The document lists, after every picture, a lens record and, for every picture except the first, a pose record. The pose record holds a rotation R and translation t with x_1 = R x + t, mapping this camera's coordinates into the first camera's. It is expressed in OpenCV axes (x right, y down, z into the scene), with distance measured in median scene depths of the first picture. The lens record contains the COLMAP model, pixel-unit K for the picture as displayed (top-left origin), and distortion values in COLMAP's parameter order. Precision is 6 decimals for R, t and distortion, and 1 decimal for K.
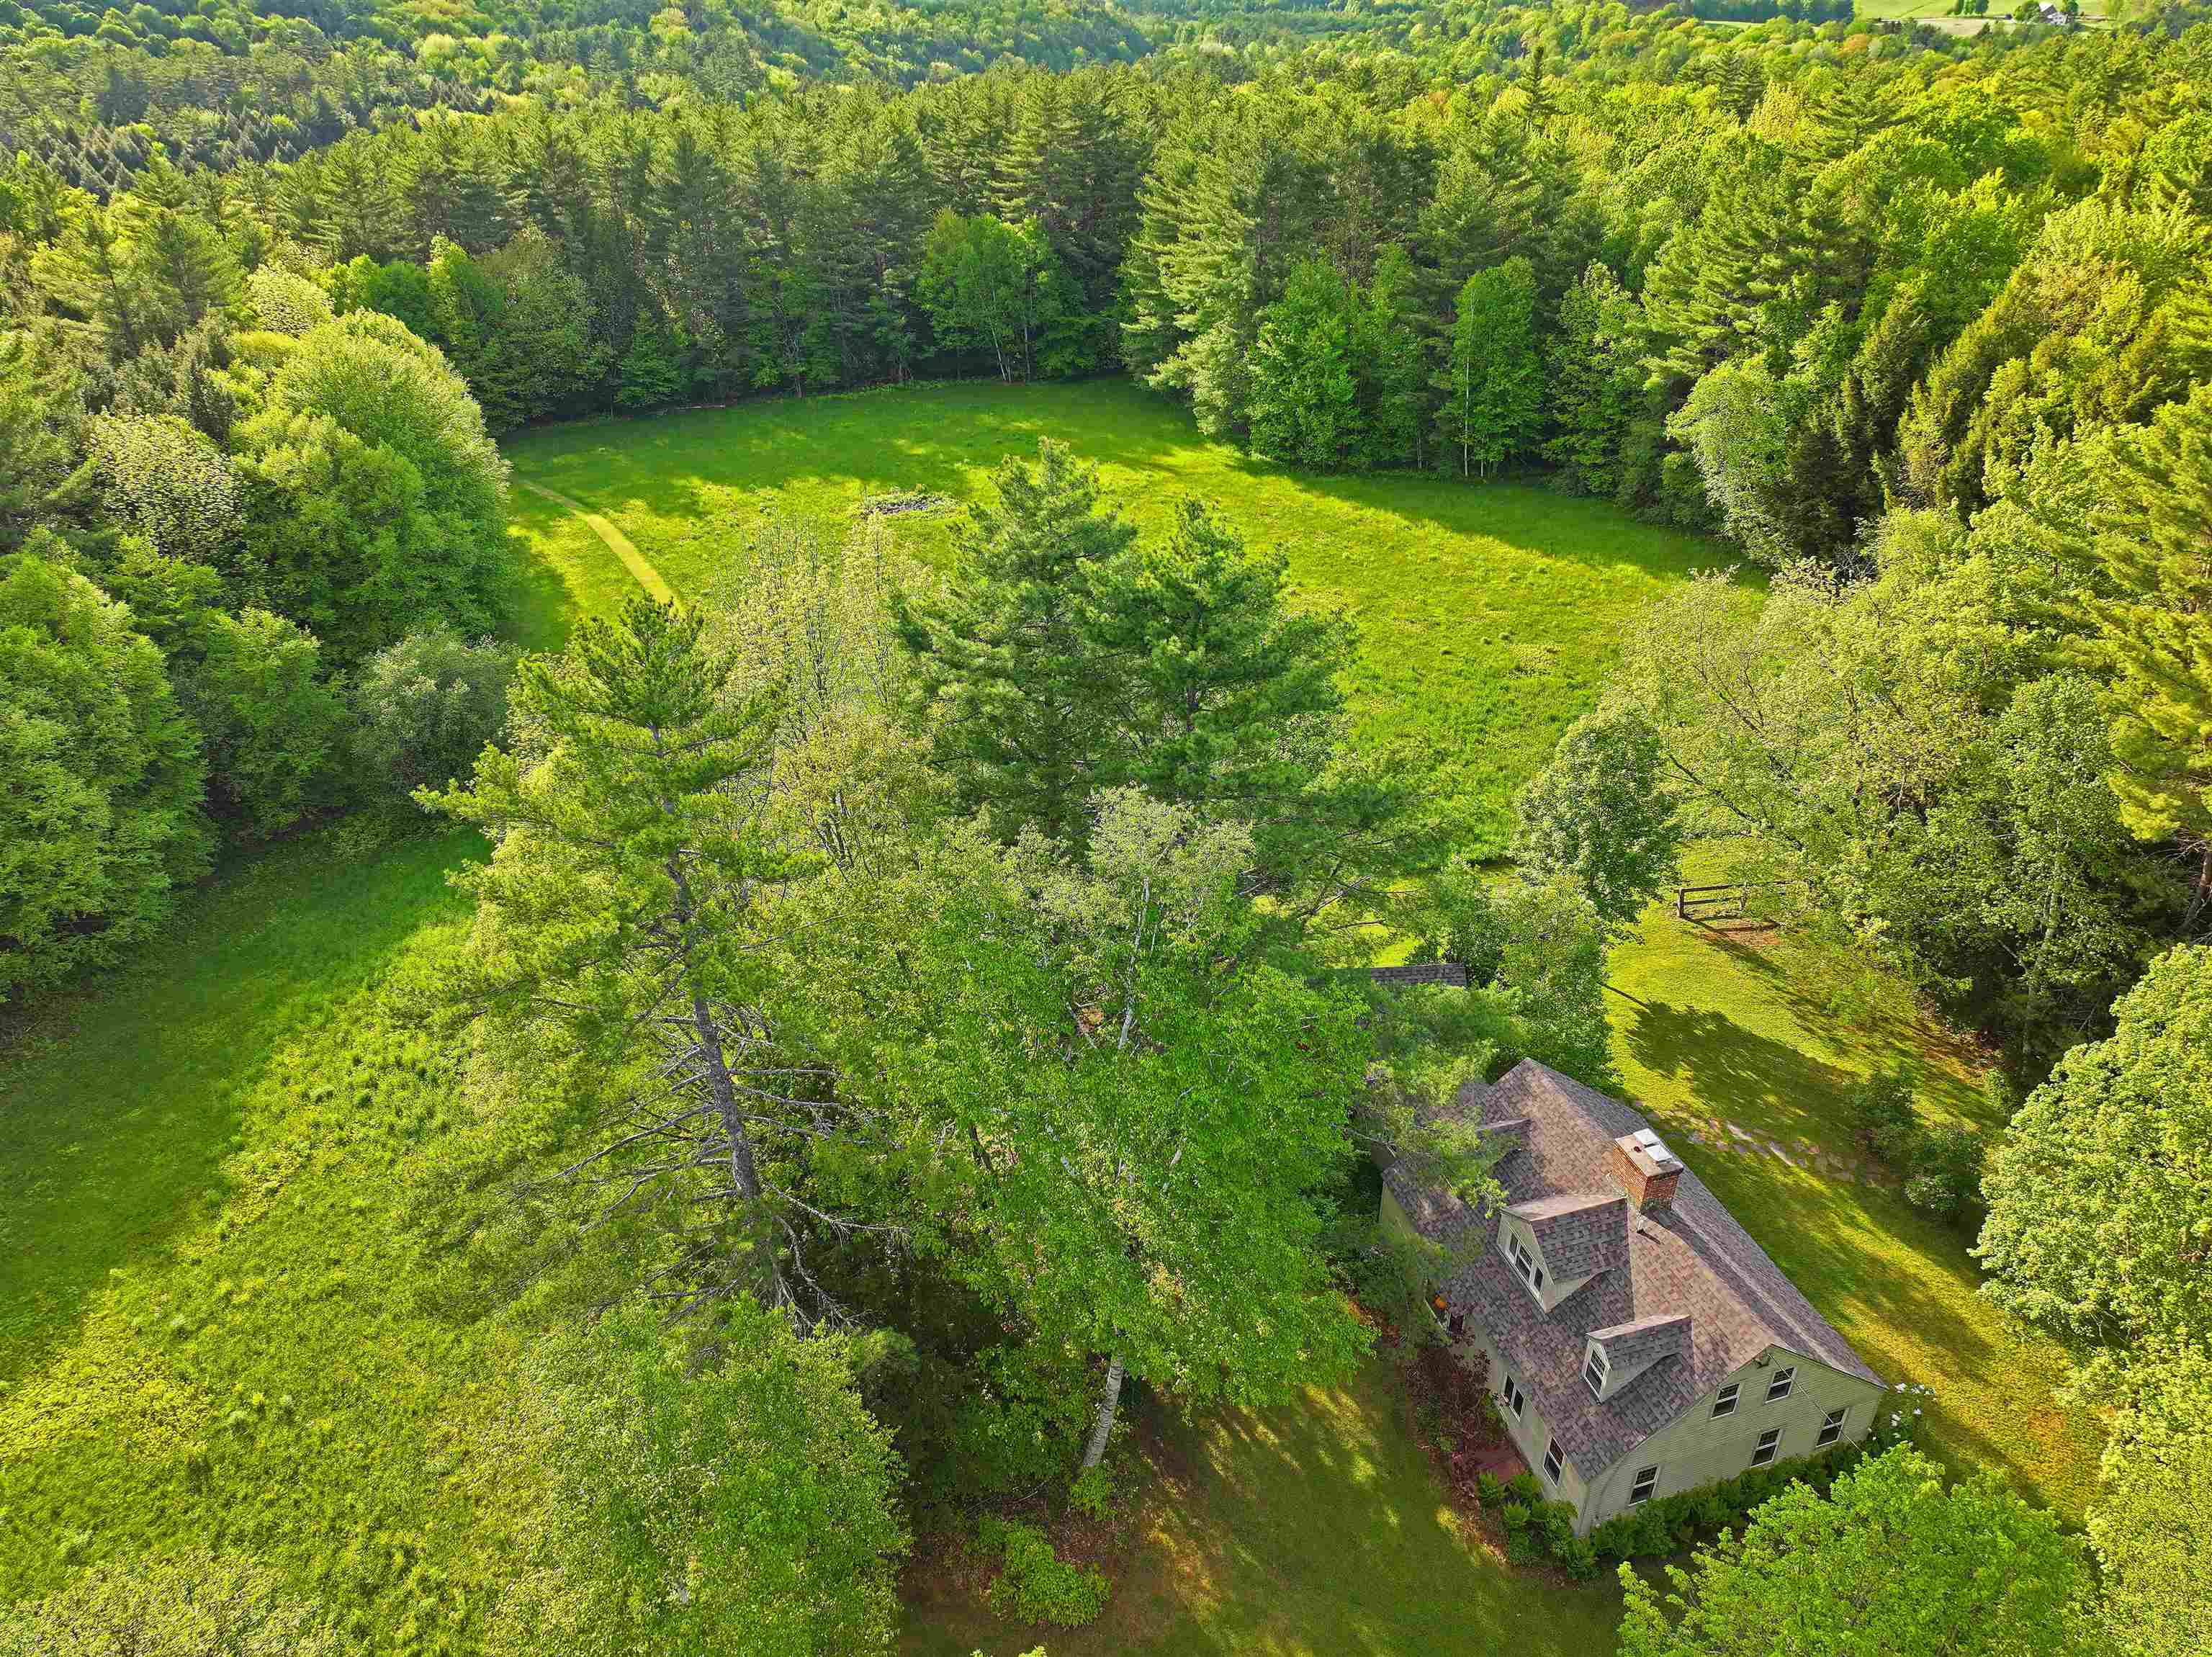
lens RADIAL K [[1555.1, 0, 1106.0], [0, 1555.1, 828.5], [0, 0, 1]] dist [-0.004492, 0.022776]
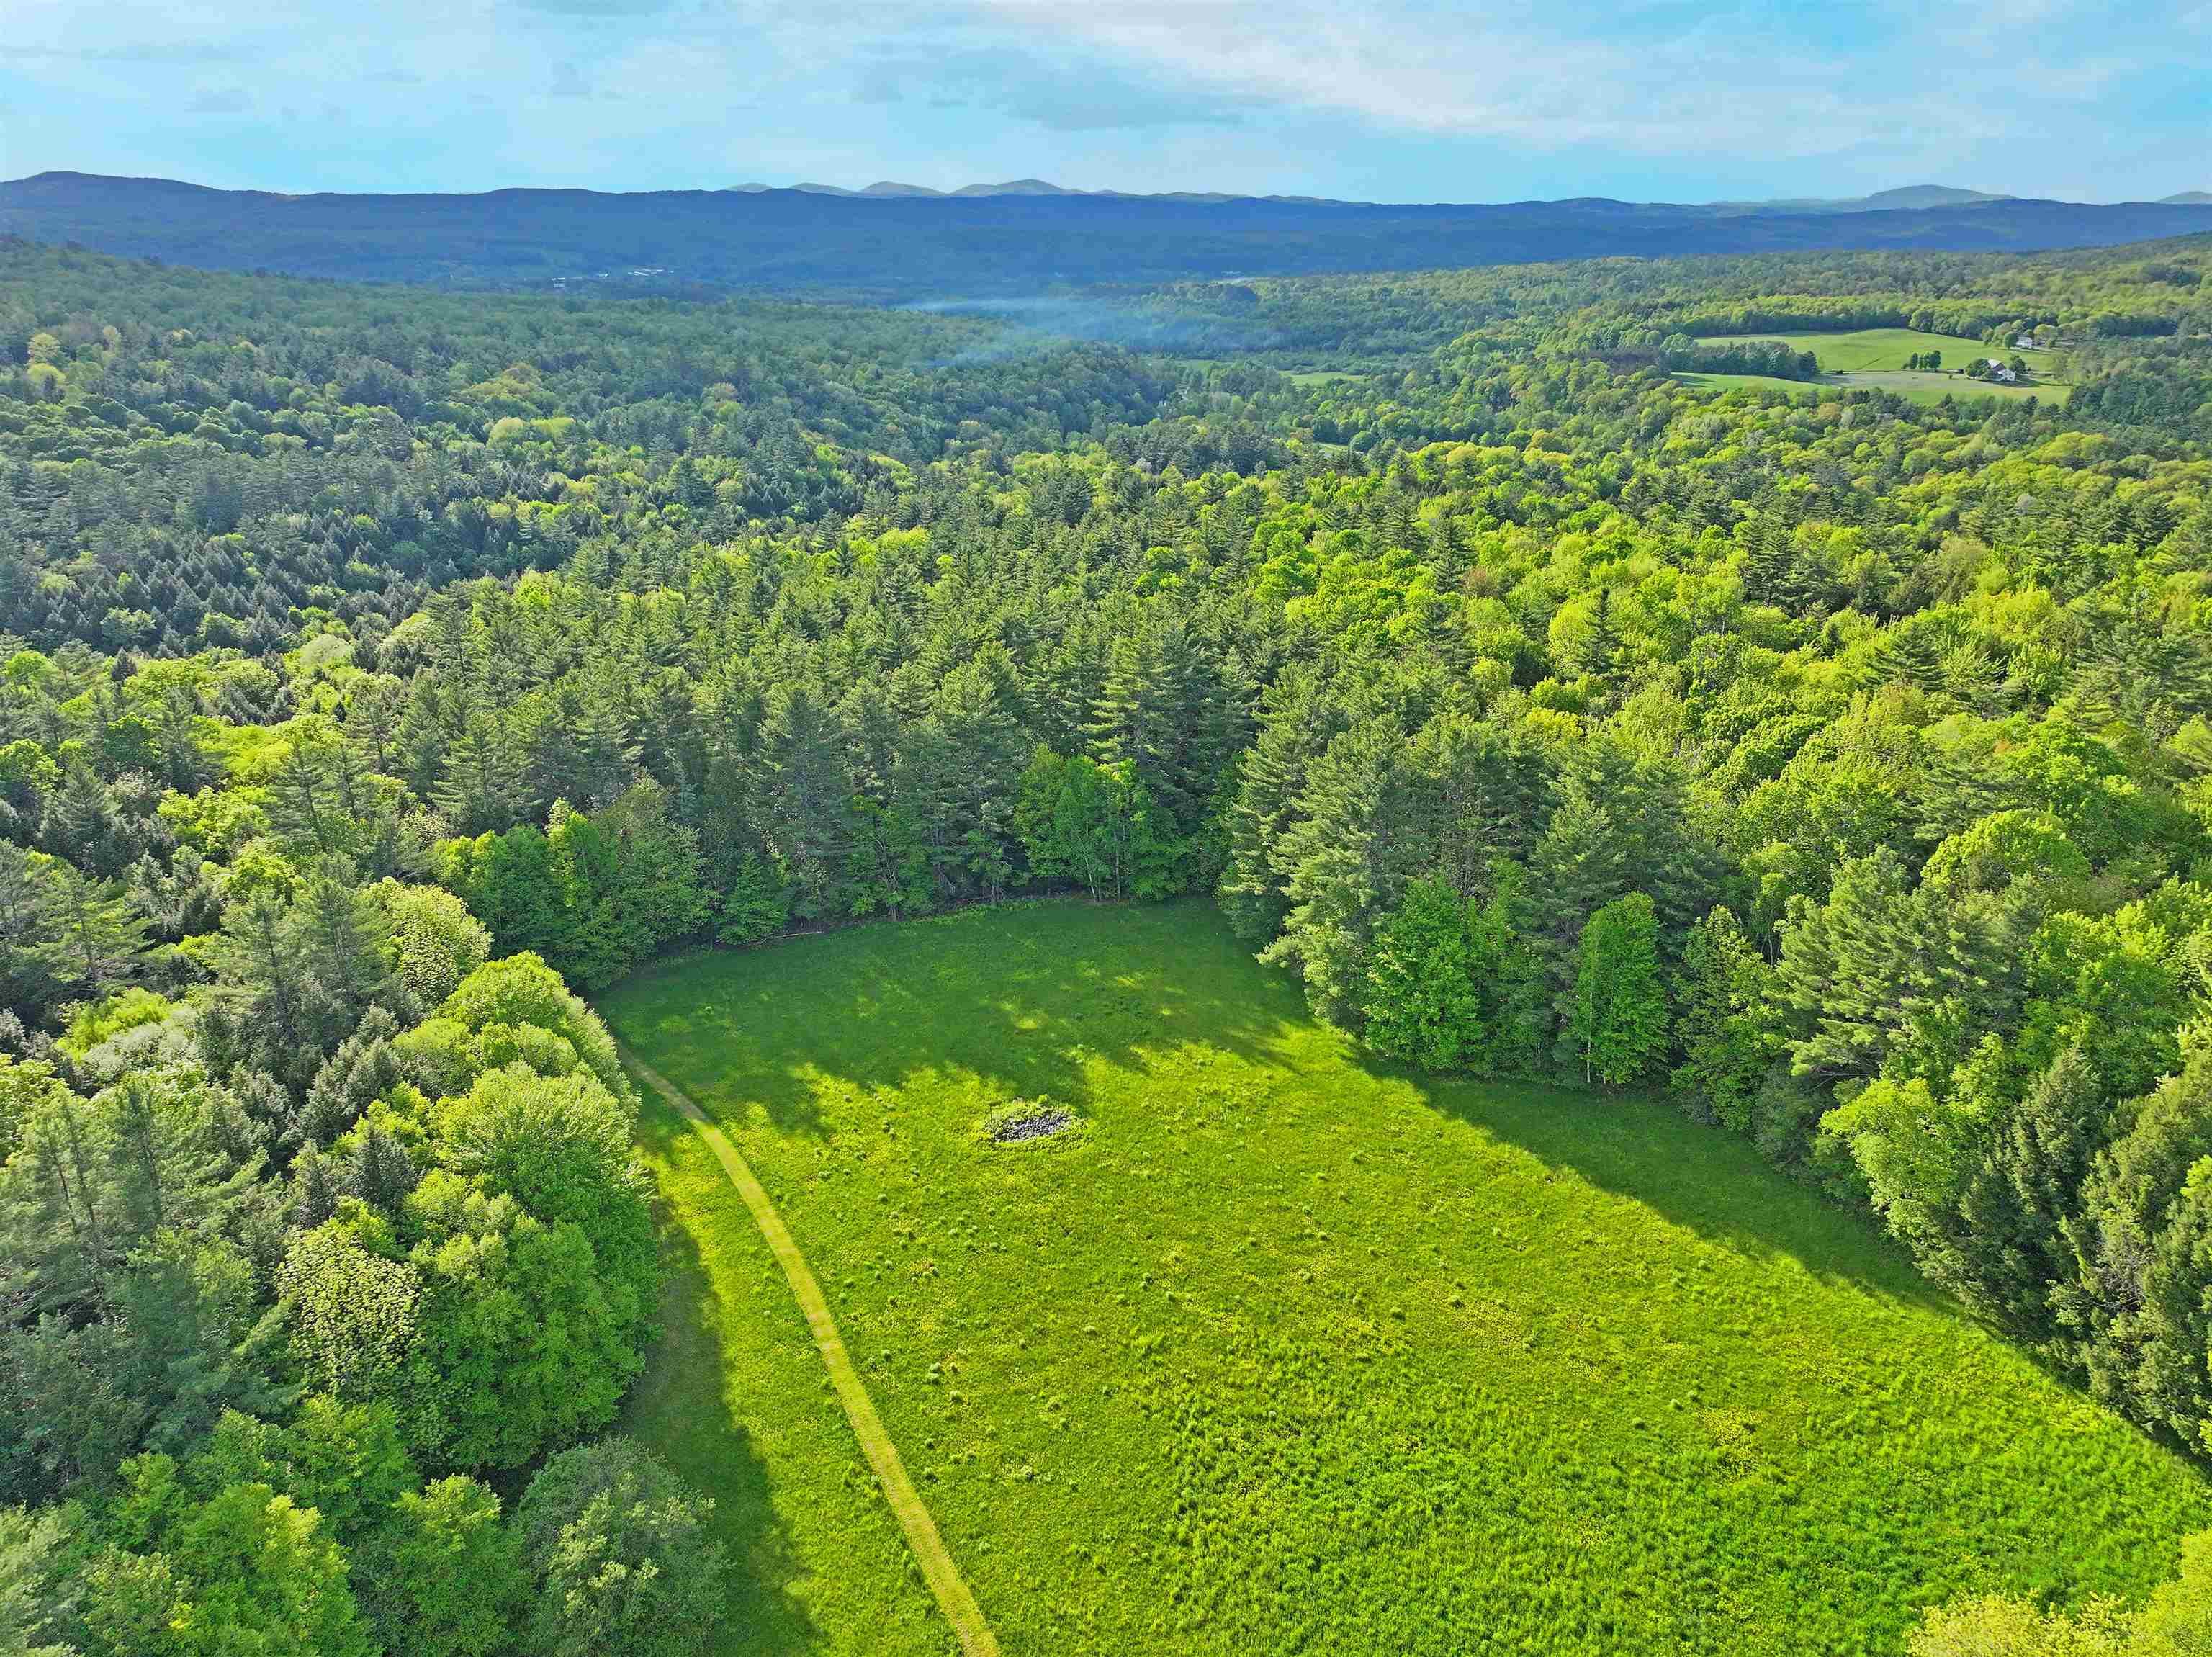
lens RADIAL K [[1555.1, 0, 1106.0], [0, 1555.1, 828.5], [0, 0, 1]] dist [-0.004492, 0.022776]
pose [[1.000000, 0.000882, -0.000252, -0.068040], [-0.000912, 0.985418, -0.170148, -0.189854], [0.000098, 0.170149, 0.985418, -0.009907]]
